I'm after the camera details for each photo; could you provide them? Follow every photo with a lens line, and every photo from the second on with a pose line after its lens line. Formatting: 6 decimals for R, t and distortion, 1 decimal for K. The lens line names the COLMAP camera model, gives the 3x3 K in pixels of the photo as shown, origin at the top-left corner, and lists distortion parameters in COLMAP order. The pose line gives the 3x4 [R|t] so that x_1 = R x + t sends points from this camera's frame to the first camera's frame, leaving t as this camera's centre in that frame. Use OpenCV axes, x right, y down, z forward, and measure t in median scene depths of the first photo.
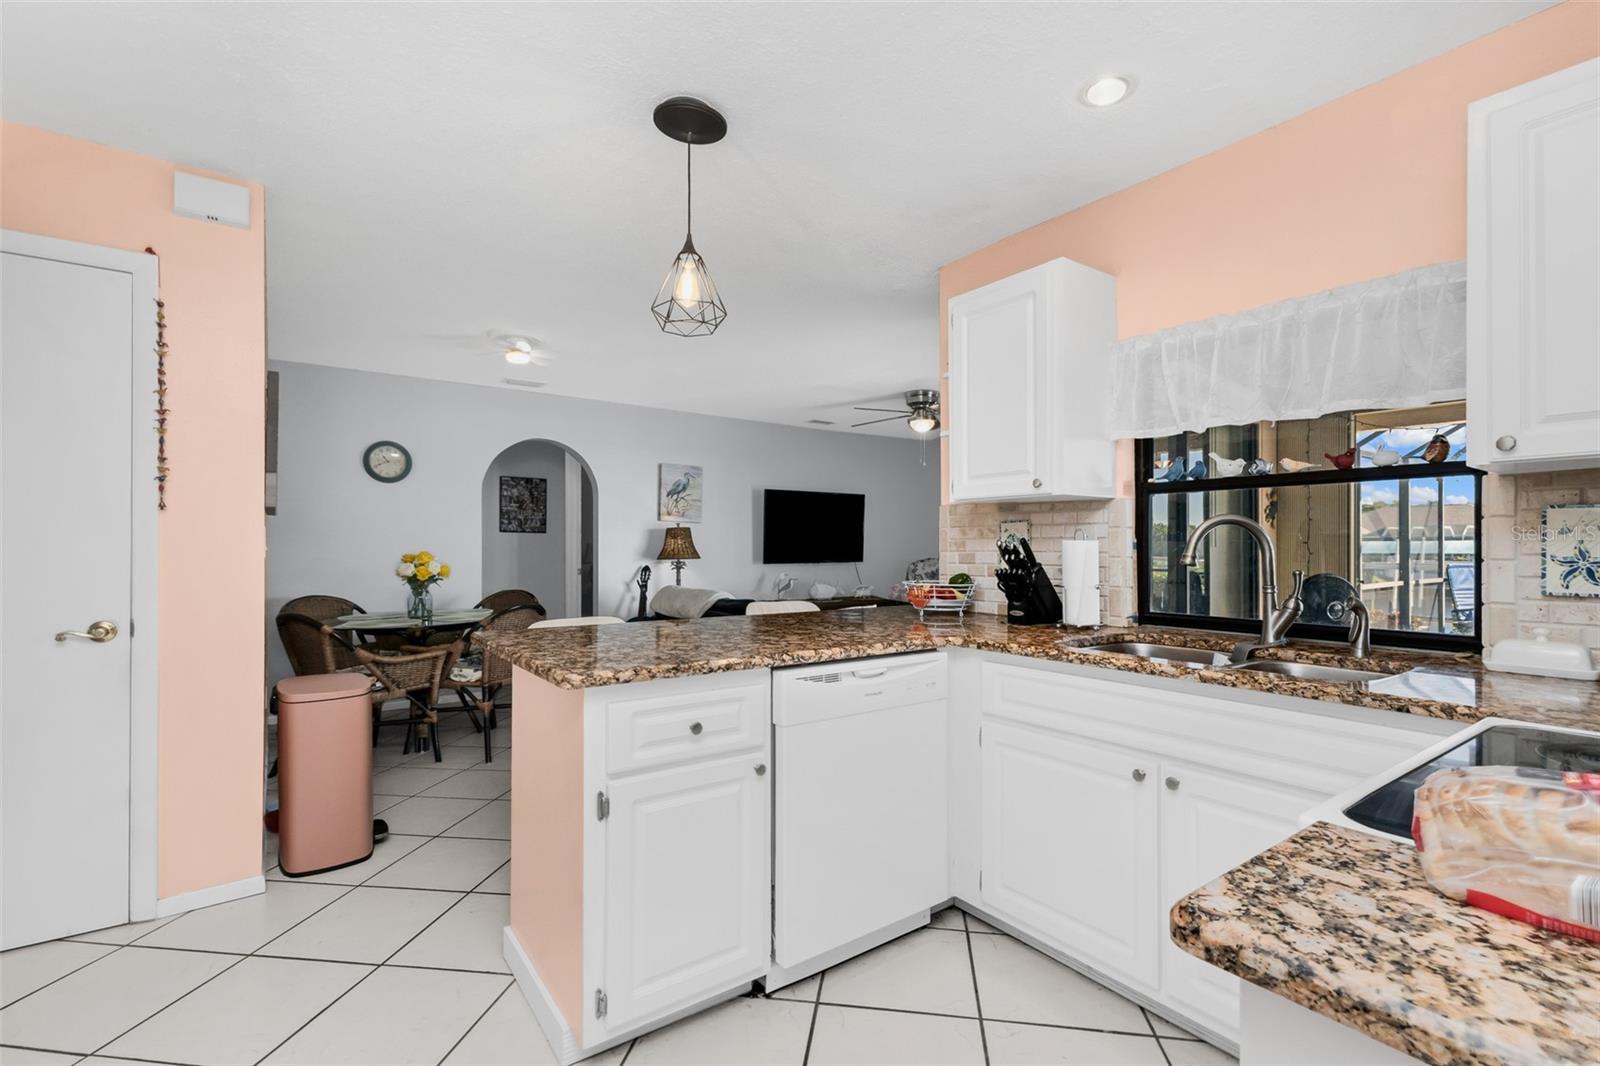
lens RADIAL K [[700.4, 0, 805.7], [0, 700.4, 545.2], [0, 0, 1]] dist [0.006435, -0.001057]
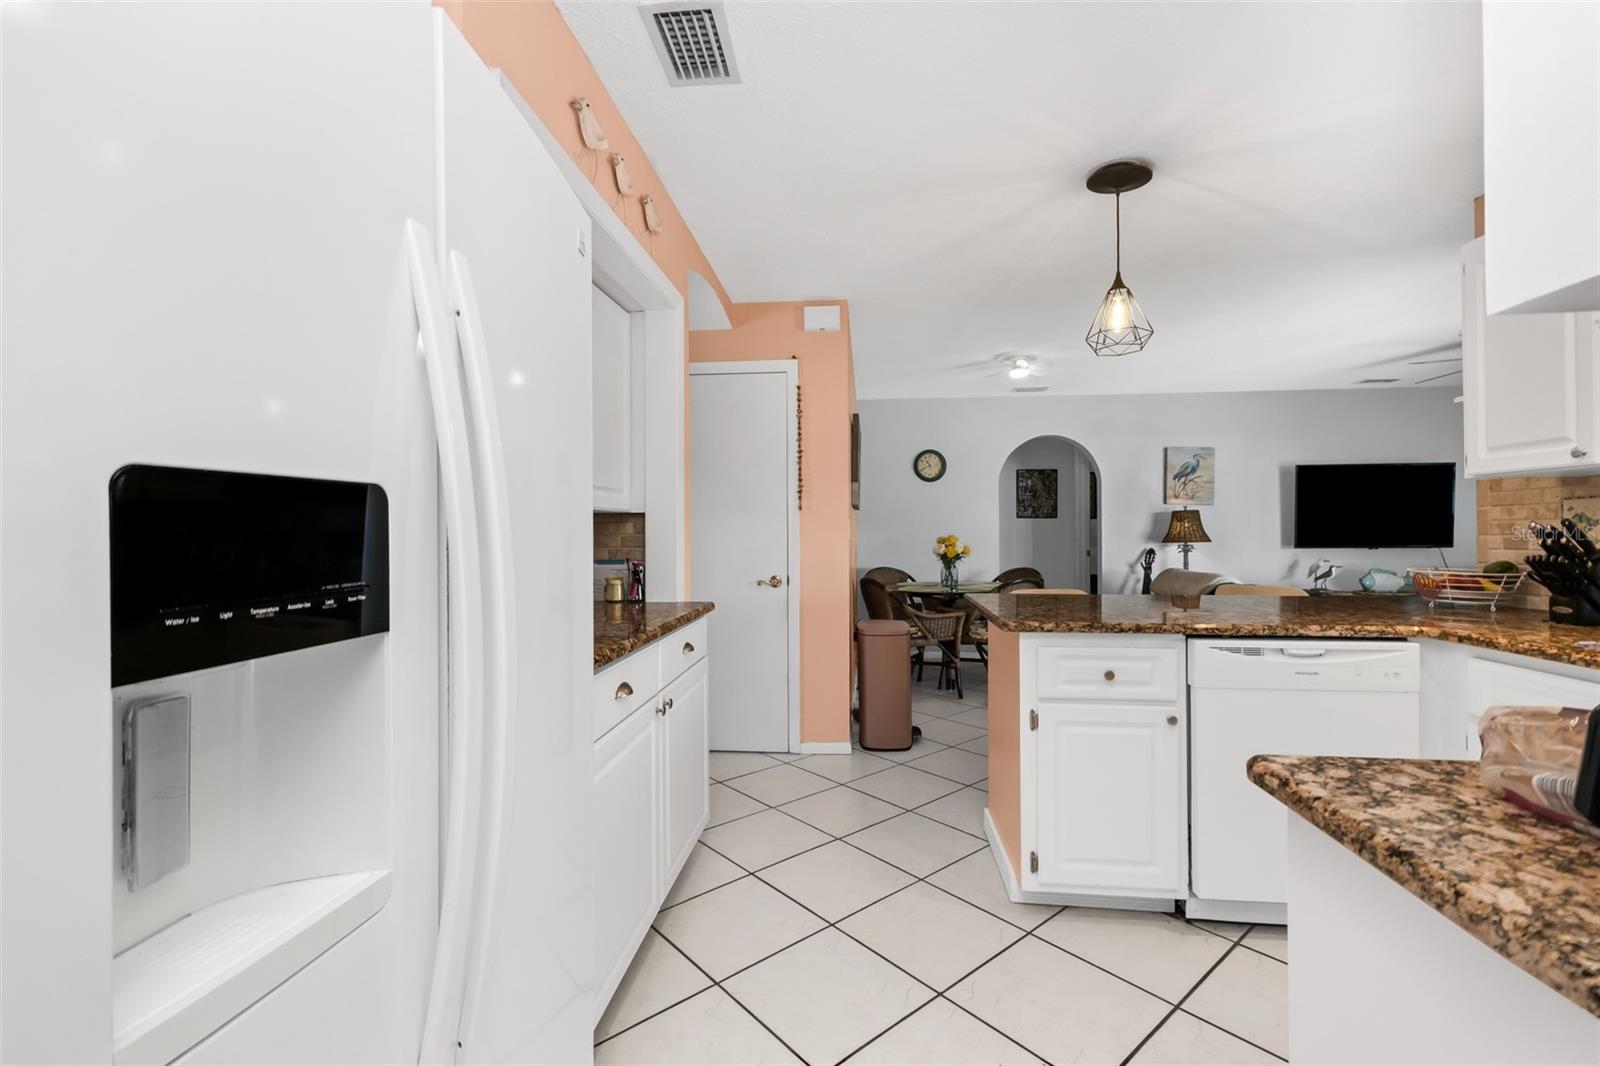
lens RADIAL K [[700.4, 0, 822.9], [0, 700.4, 524.6], [0, 0, 1]] dist [0.006435, -0.001057]
pose [[0.755545, -0.011047, -0.655003, 0.121887], [0.007876, 0.999939, -0.007780, -0.002203], [0.655049, 0.000720, 0.755586, -0.126187]]
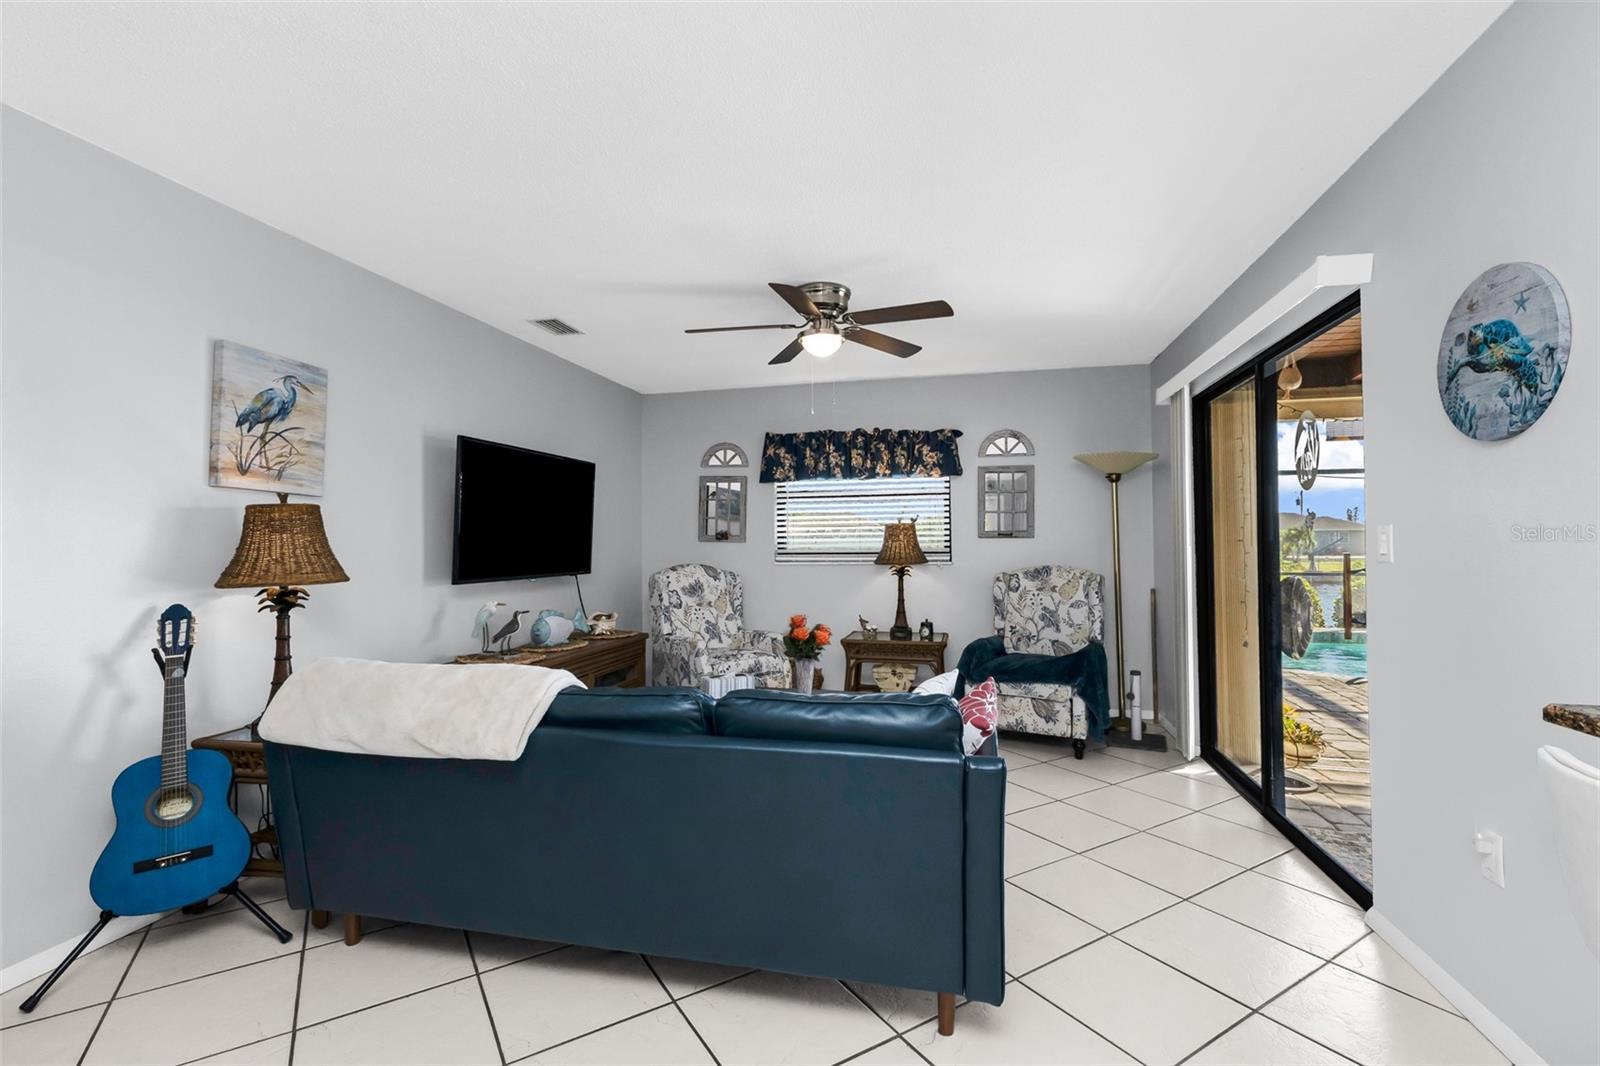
lens RADIAL K [[700.4, 0, 788.2], [0, 700.4, 531.7], [0, 0, 1]] dist [0.006435, -0.001057]
pose [[0.770117, 0.007027, 0.637865, -0.328710], [0.005009, 0.999842, -0.017062, -0.002264], [-0.637884, 0.016334, 0.769960, 0.777580]]
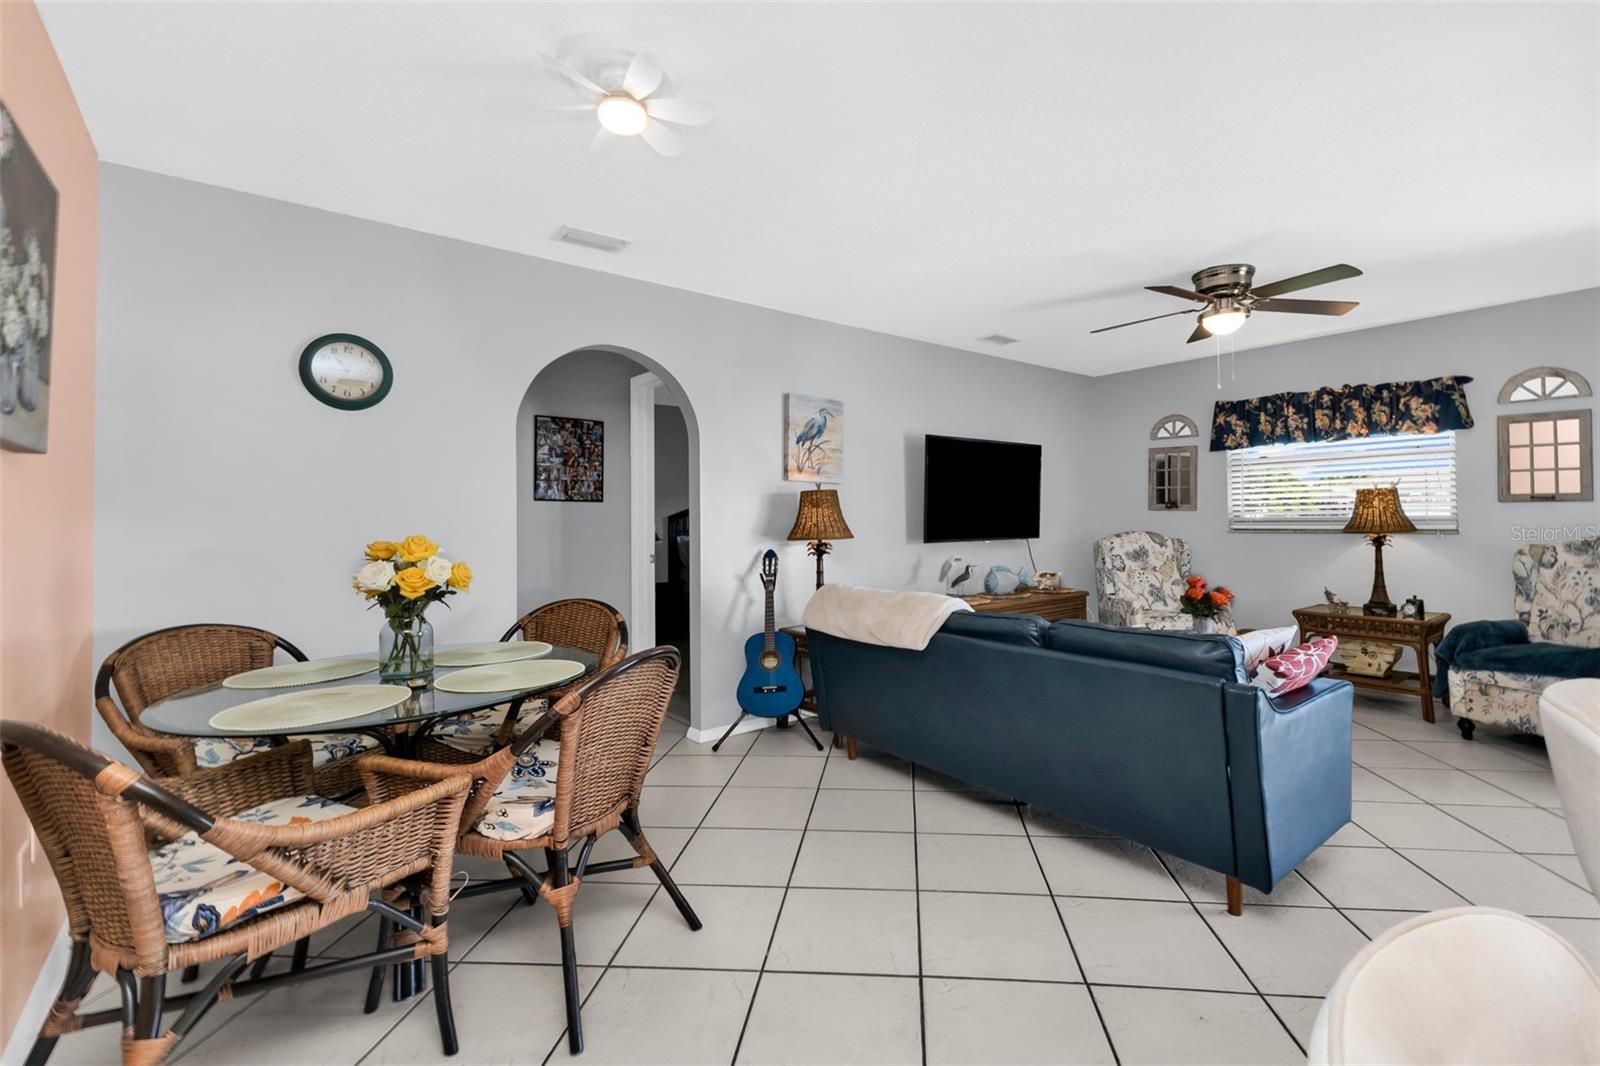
lens RADIAL K [[700.4, 0, 844.2], [0, 700.4, 502.8], [0, 0, 1]] dist [0.006435, -0.001057]
pose [[0.998564, -0.010458, 0.052547, -0.293605], [0.011519, 0.999735, -0.019931, -0.000829], [-0.052324, 0.020508, 0.998420, 0.536995]]
